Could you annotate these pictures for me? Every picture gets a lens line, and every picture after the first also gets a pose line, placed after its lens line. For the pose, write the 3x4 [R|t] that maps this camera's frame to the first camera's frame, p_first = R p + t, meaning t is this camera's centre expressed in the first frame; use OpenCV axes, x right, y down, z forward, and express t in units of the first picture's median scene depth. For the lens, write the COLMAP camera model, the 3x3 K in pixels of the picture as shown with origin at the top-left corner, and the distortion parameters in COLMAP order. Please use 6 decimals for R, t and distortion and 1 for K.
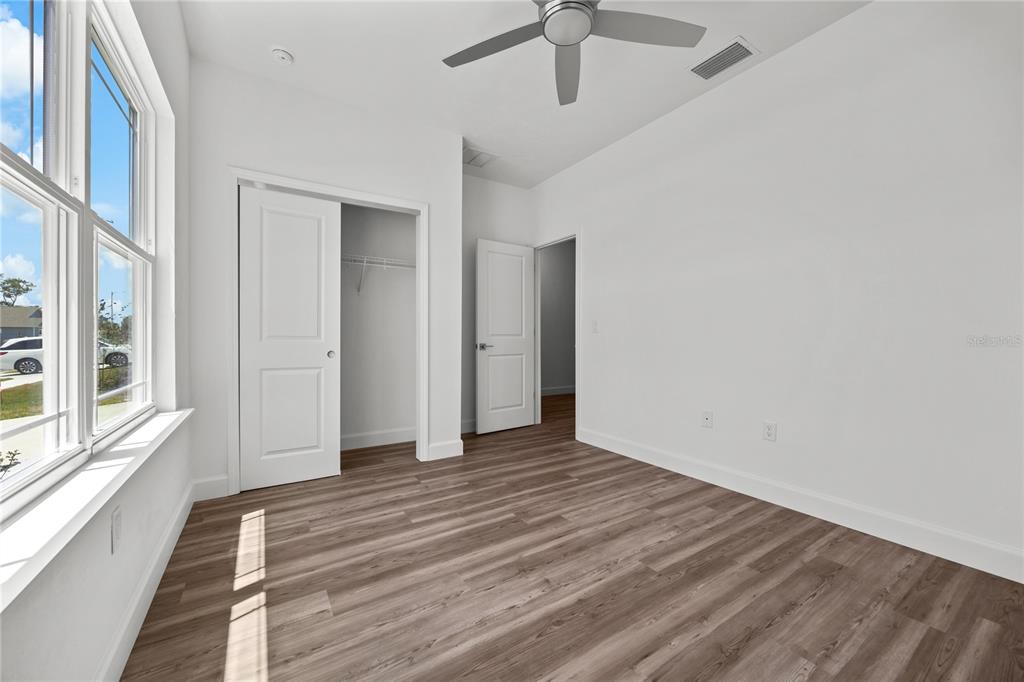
lens RADIAL K [[393.9, 0, 510.9], [0, 393.9, 341.7], [0, 0, 1]] dist [-0.002940, -0.000097]
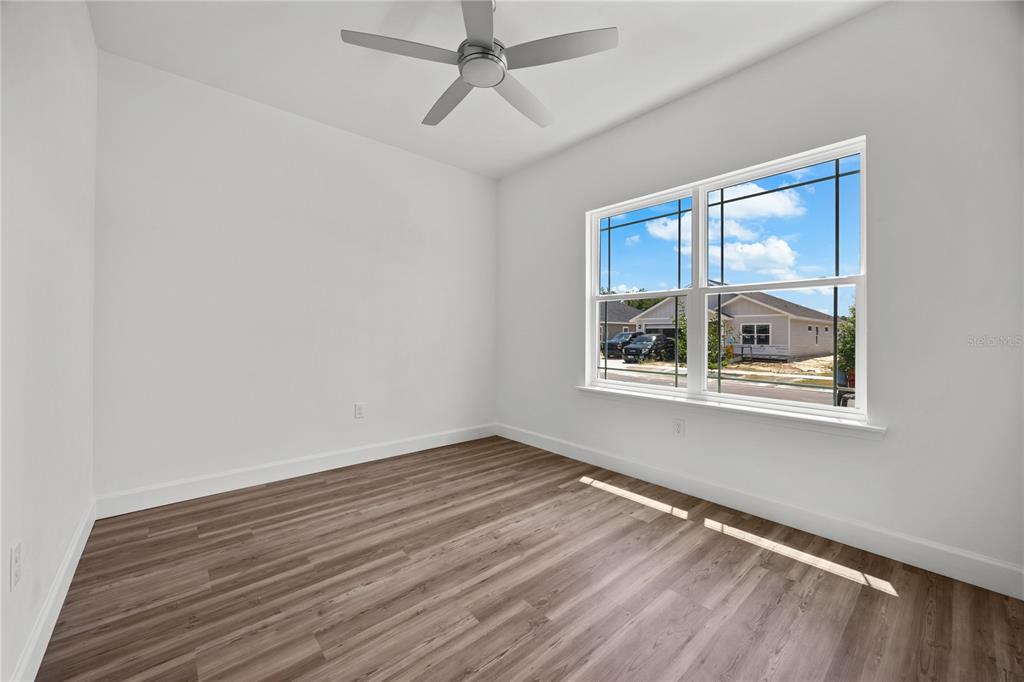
lens RADIAL K [[393.9, 0, 510.9], [0, 393.9, 341.7], [0, 0, 1]] dist [-0.002940, -0.000097]
pose [[-0.988566, -0.002719, -0.150764, 0.220533], [-0.007737, 0.999435, 0.032710, -0.066736], [0.150590, 0.033502, -0.988029, 2.081817]]
